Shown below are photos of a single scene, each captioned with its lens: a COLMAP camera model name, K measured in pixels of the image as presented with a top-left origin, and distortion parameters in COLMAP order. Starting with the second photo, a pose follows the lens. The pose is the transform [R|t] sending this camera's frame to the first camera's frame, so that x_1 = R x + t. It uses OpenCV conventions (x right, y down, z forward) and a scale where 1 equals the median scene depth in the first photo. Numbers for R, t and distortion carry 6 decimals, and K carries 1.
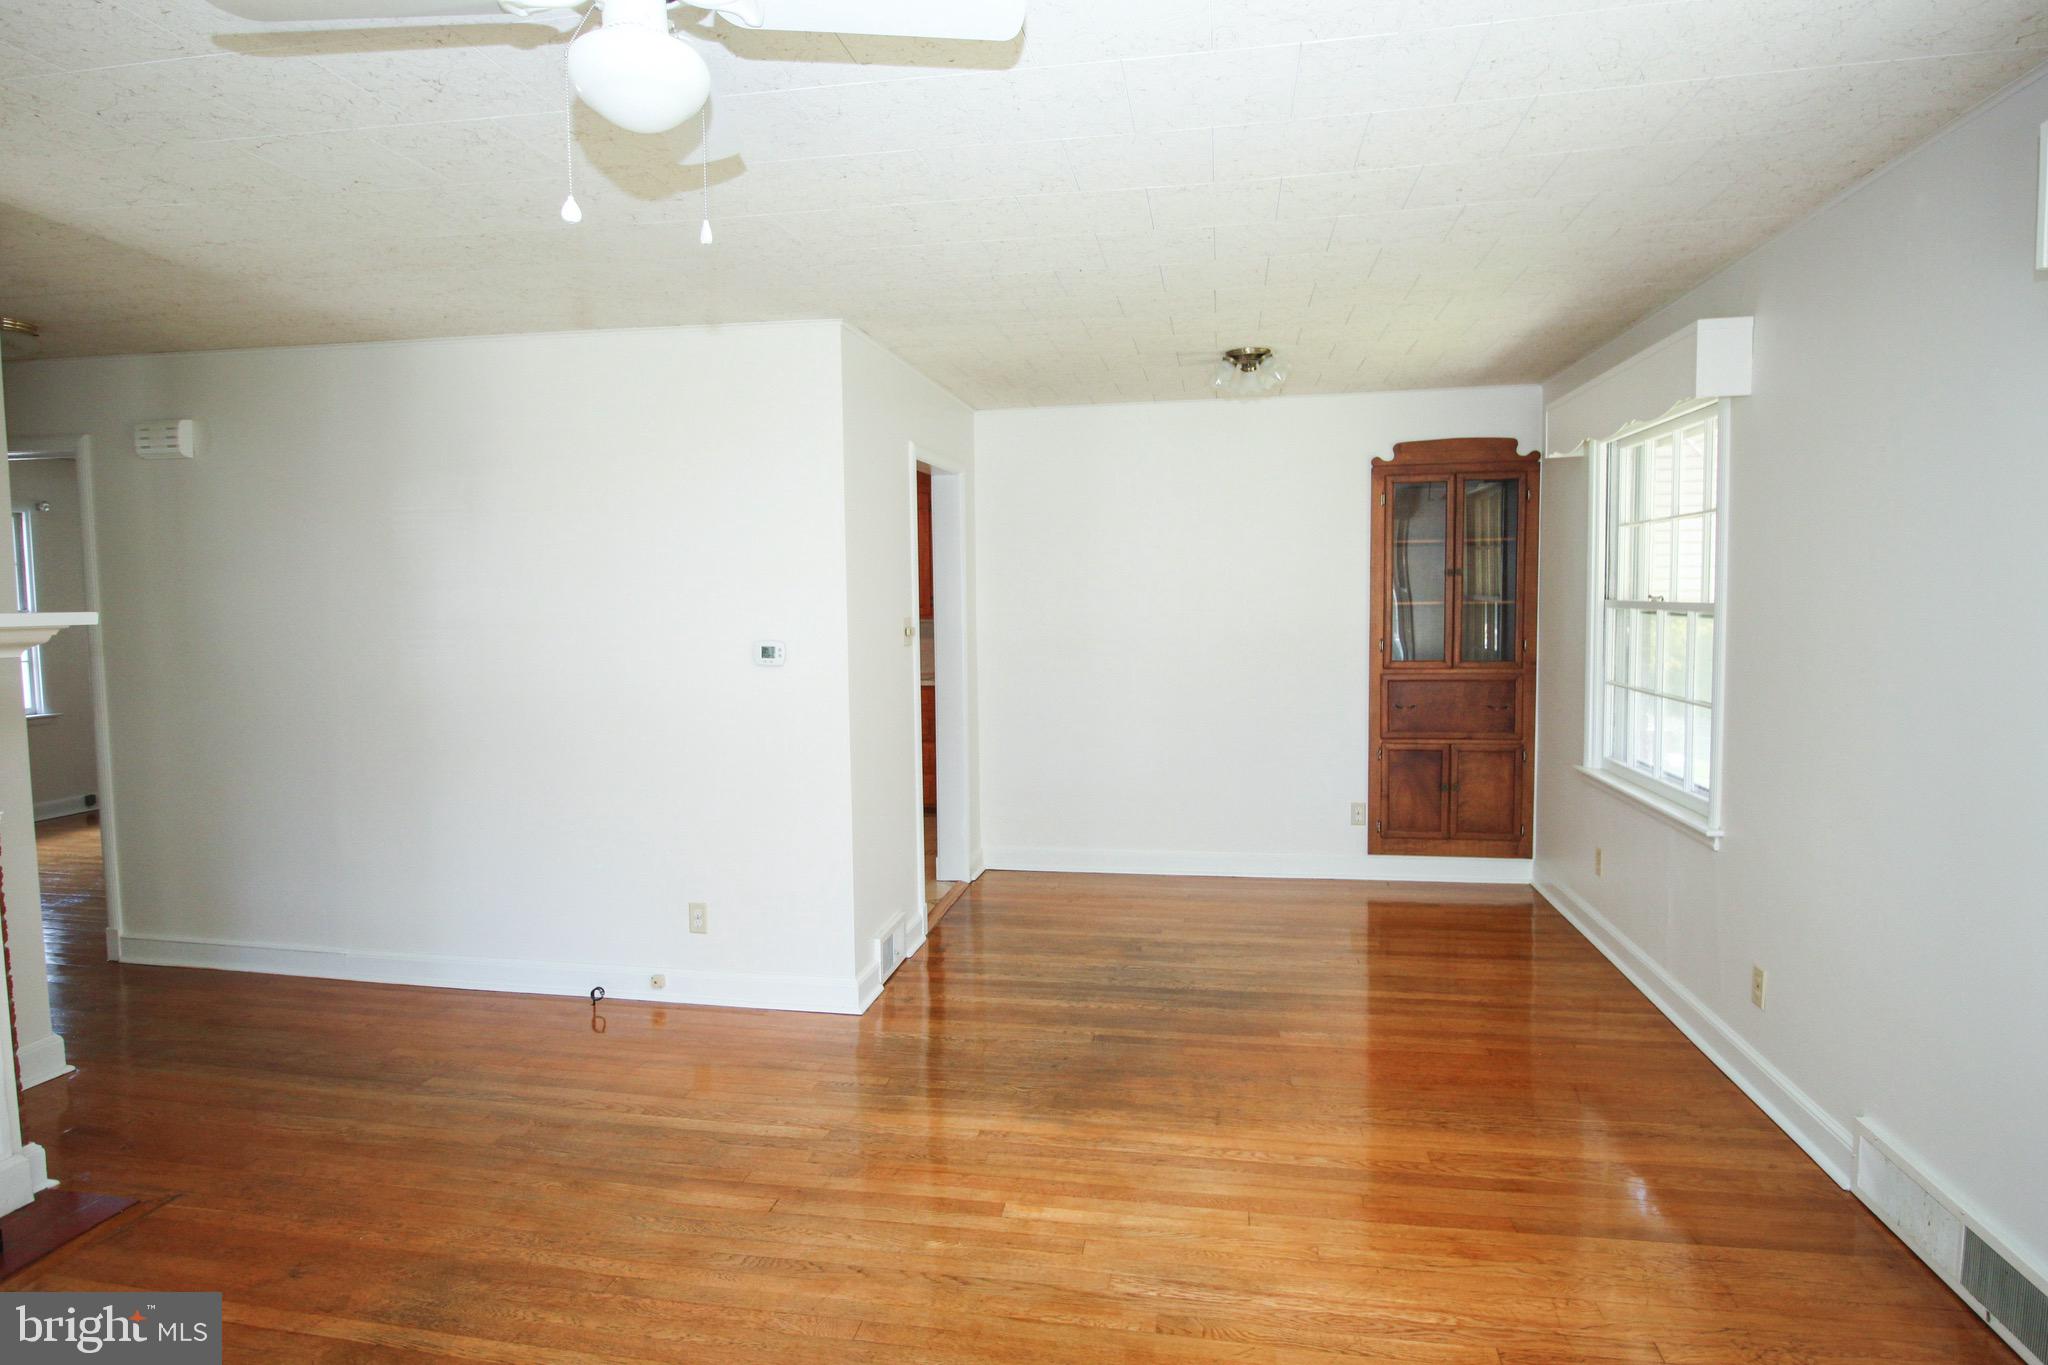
lens RADIAL K [[1078.9, 0, 1024.0], [0, 1078.9, 682.5], [0, 0, 1]] dist [-0.003492, -0.001295]
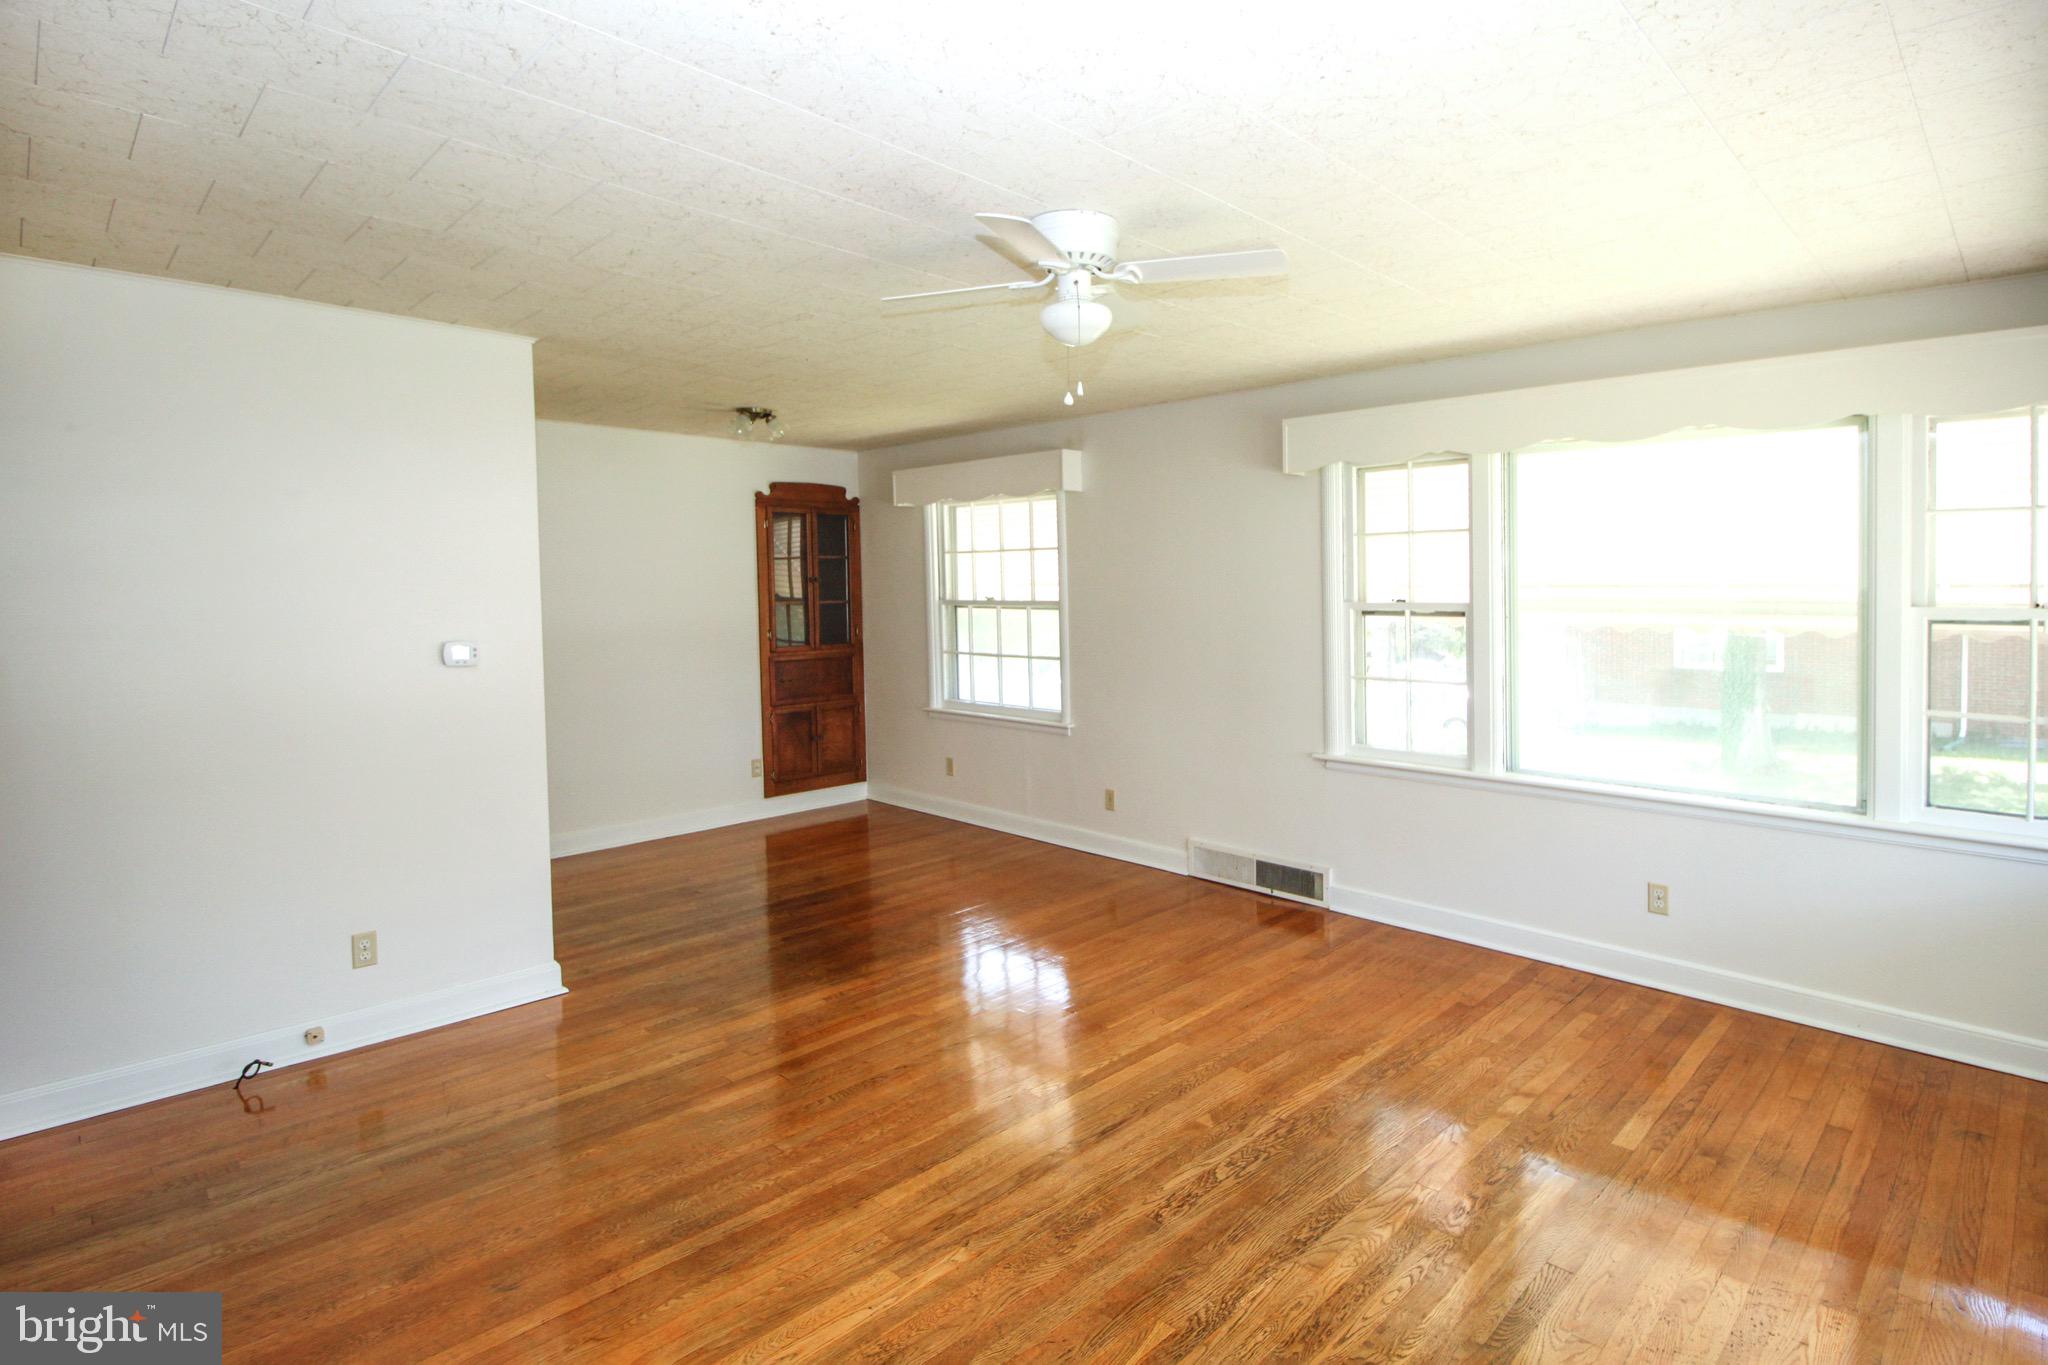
lens RADIAL K [[1062.0, 0, 1024.7], [0, 1062.0, 625.4], [0, 0, 1]] dist [-0.001546, -0.000960]
pose [[0.569891, -0.019364, 0.821492, -0.665220], [0.066086, 0.997564, -0.022331, 0.003580], [-0.819058, 0.067015, 0.569783, 0.018460]]
